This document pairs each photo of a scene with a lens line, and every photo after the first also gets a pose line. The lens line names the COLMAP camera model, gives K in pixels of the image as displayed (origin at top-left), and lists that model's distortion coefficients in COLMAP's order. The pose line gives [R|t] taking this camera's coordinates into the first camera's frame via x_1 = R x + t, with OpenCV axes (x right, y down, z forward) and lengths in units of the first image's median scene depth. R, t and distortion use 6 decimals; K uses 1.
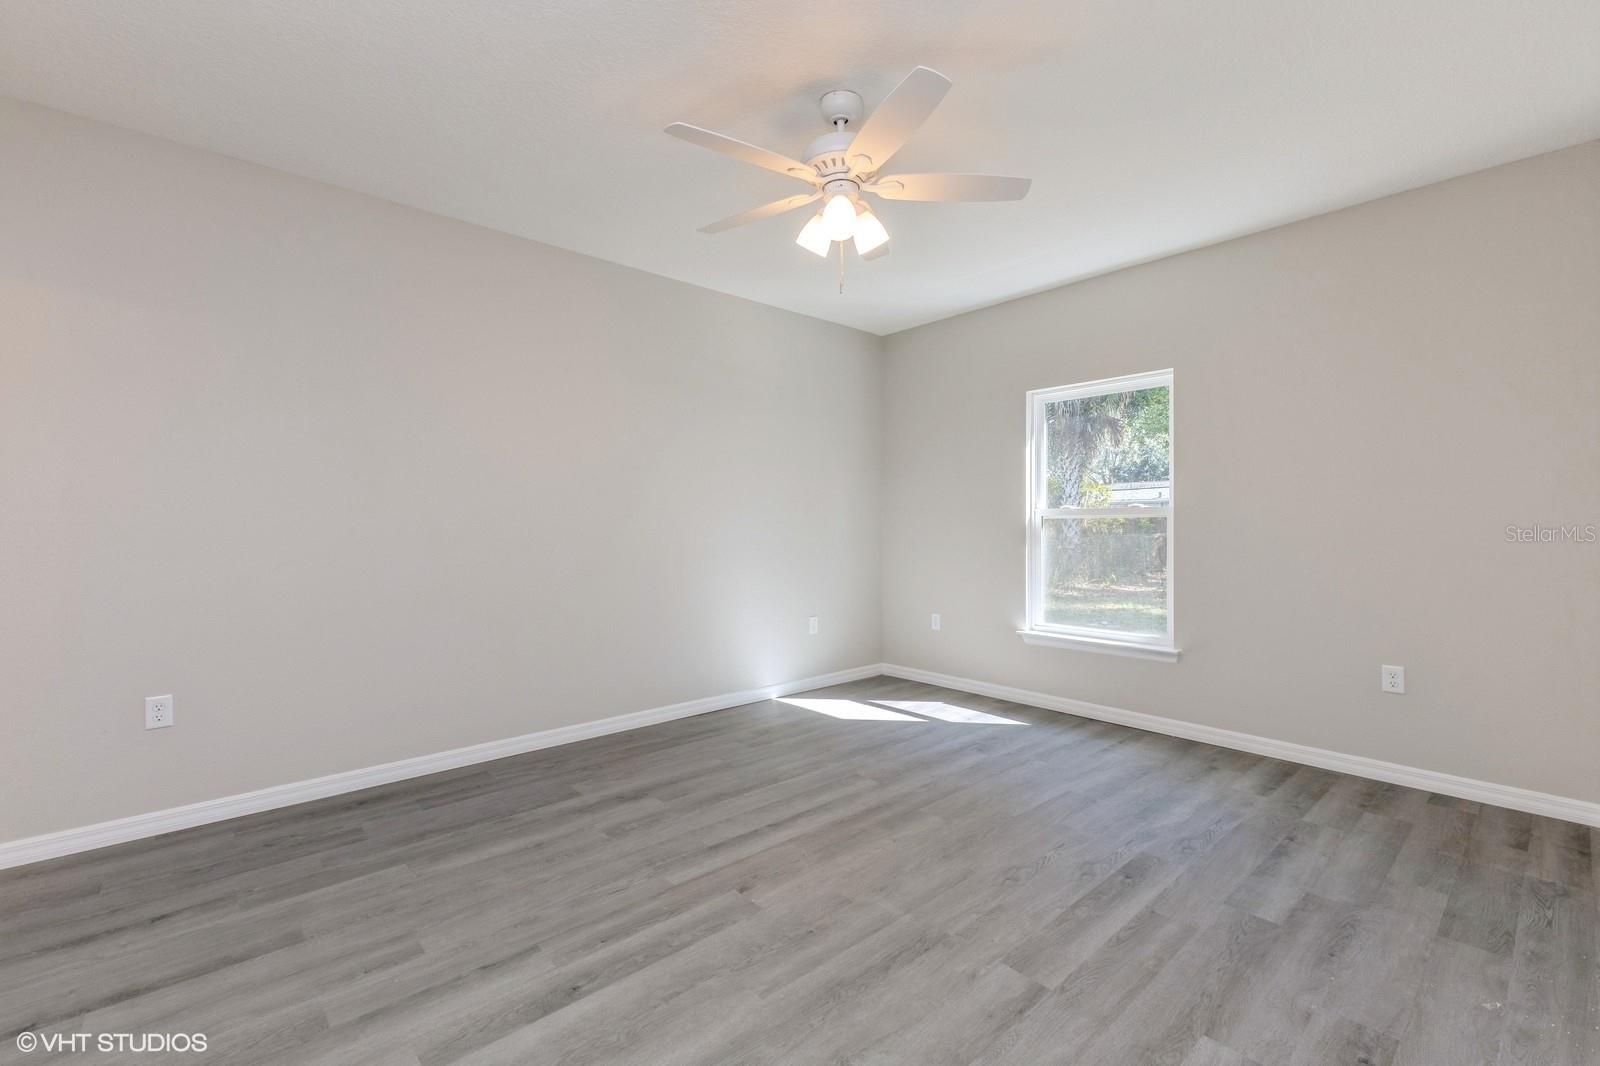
lens RADIAL K [[690.3, 0, 803.2], [0, 690.3, 530.4], [0, 0, 1]] dist [0.010475, -0.002614]
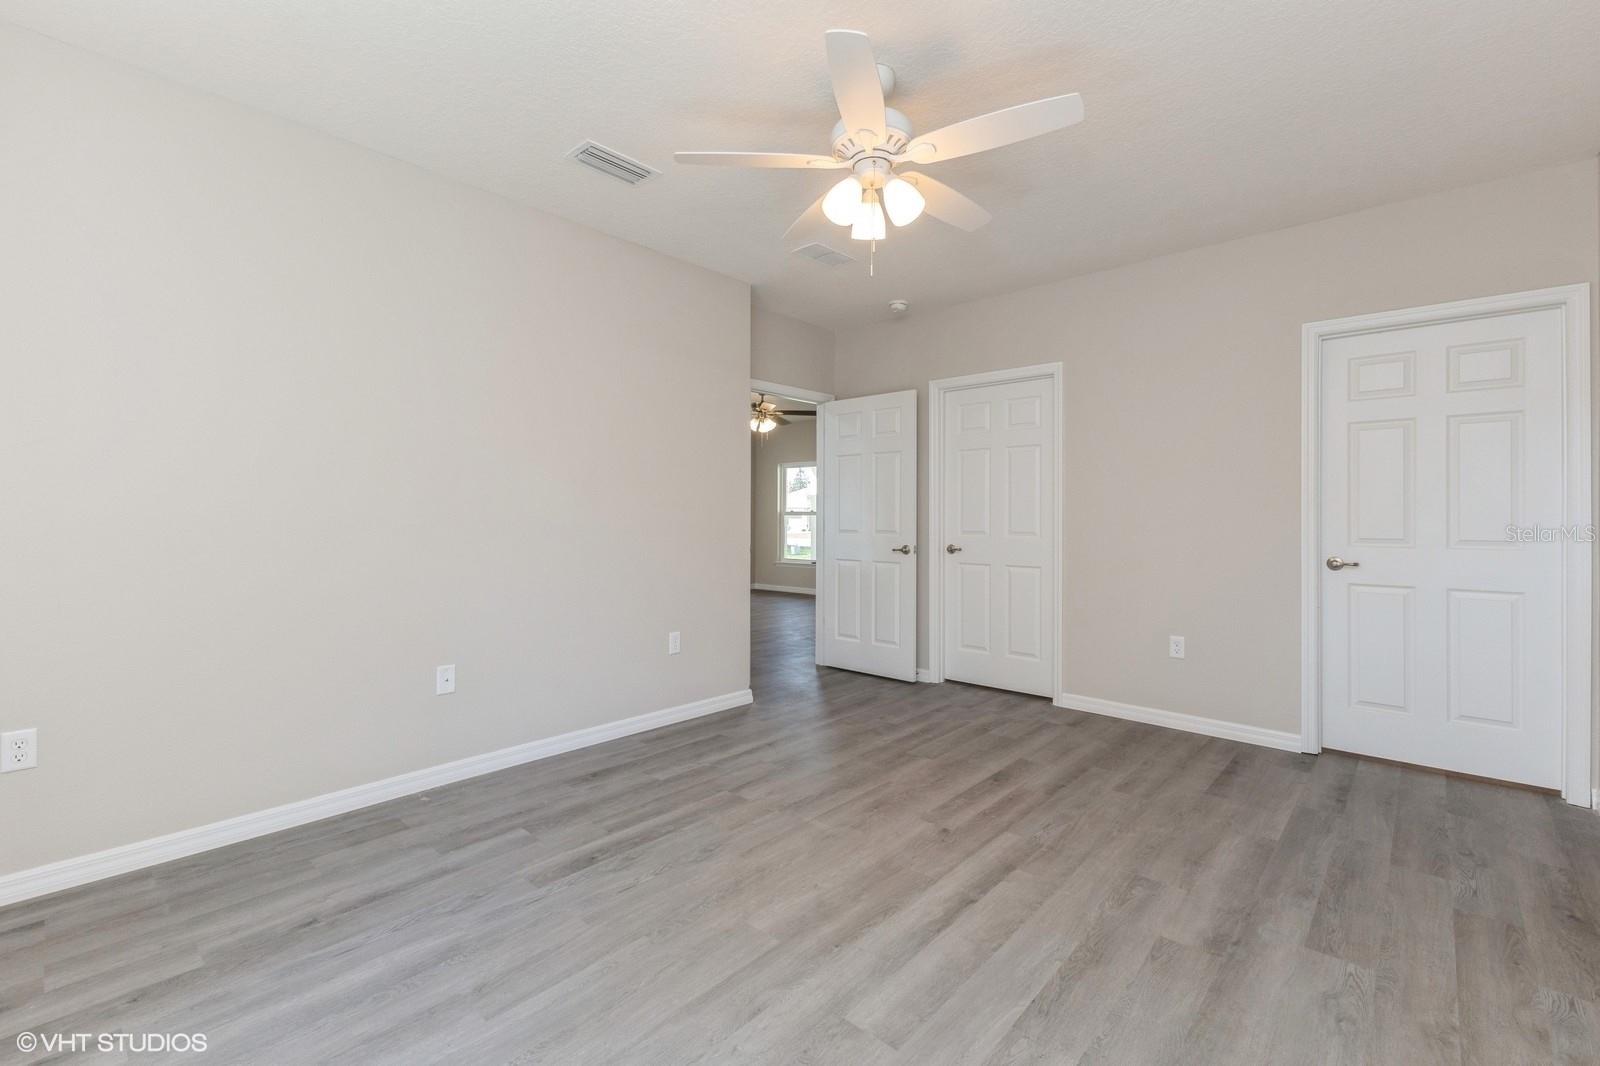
lens RADIAL K [[690.3, 0, 786.9], [0, 690.3, 521.1], [0, 0, 1]] dist [0.010475, -0.002614]
pose [[-0.996556, 0.000244, -0.082924, 0.239957], [-0.000491, 0.999961, 0.008841, -0.012195], [0.082923, 0.008851, -0.996517, 1.857025]]
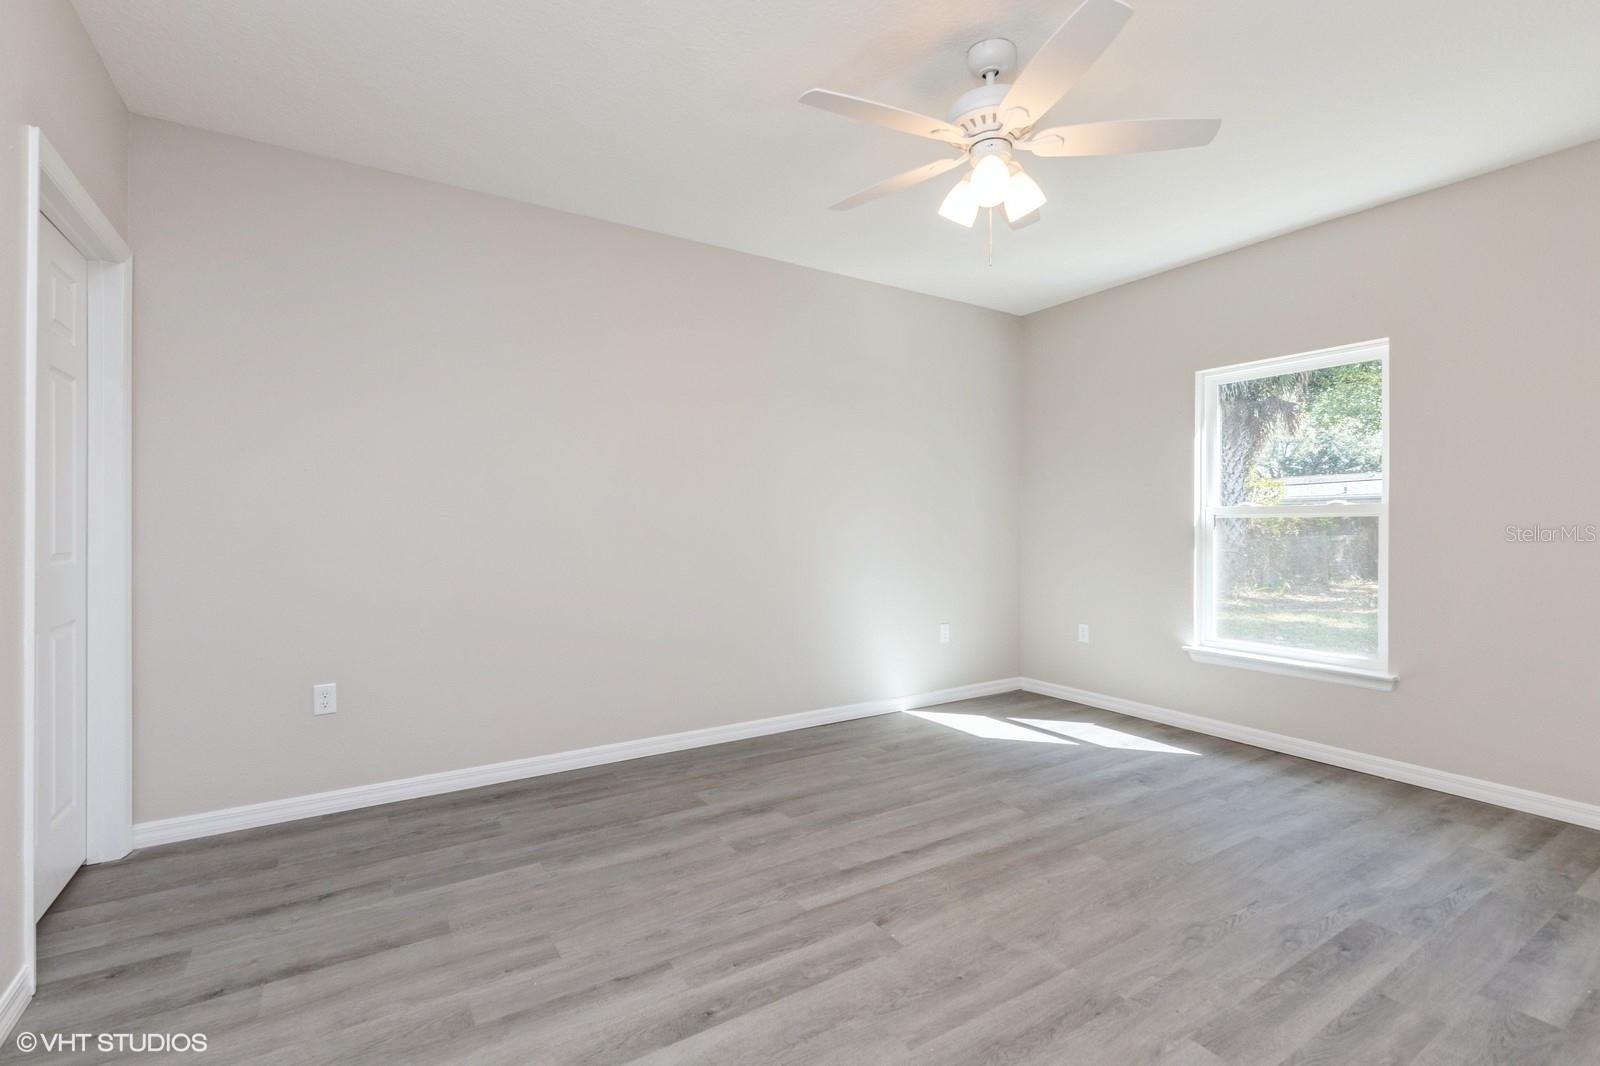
lens RADIAL K [[724.2, 0, 799.1], [0, 724.2, 533.3], [0, 0, 1]] dist [-0.001031, -0.000905]
pose [[0.986121, 0.004908, -0.165955, -0.032485], [-0.004040, 0.999976, 0.005565, -0.000735], [0.165979, -0.004818, 0.986118, 0.034104]]
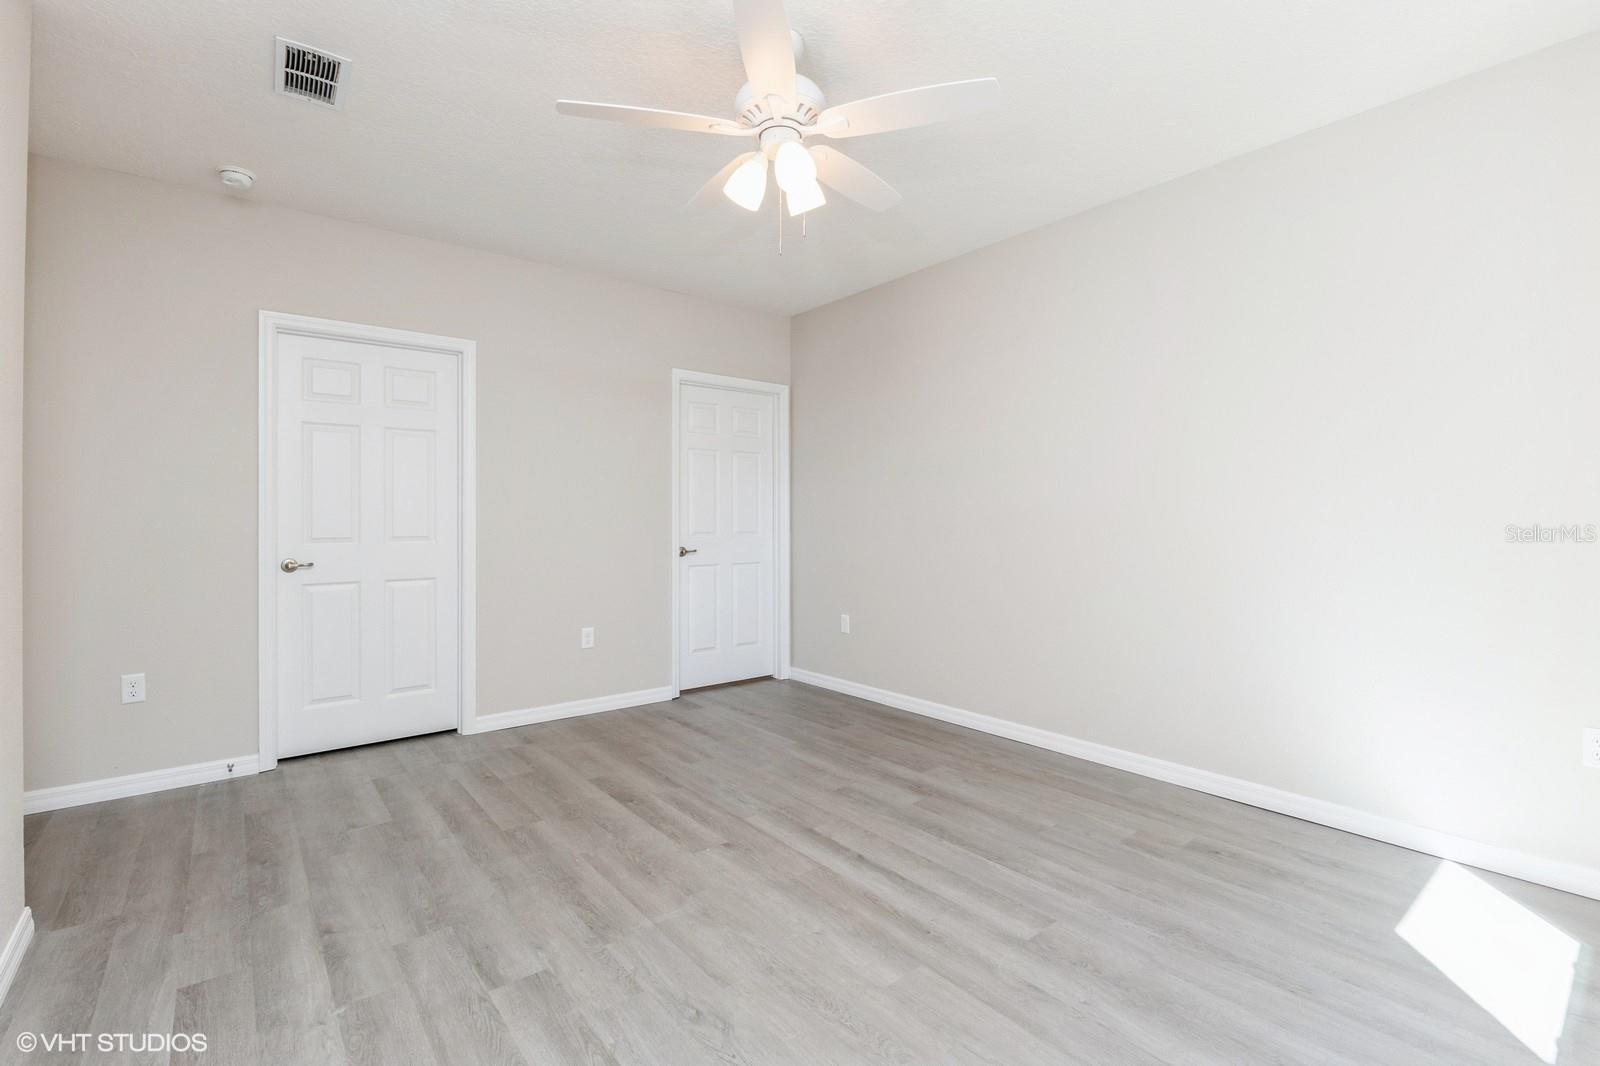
lens RADIAL K [[724.2, 0, 801.8], [0, 724.2, 520.9], [0, 0, 1]] dist [-0.001031, -0.000905]
pose [[-0.062316, 0.006228, -0.998037, 0.930143], [0.000336, 0.999981, 0.006220, -0.010327], [0.998056, 0.000052, -0.062317, 1.036169]]
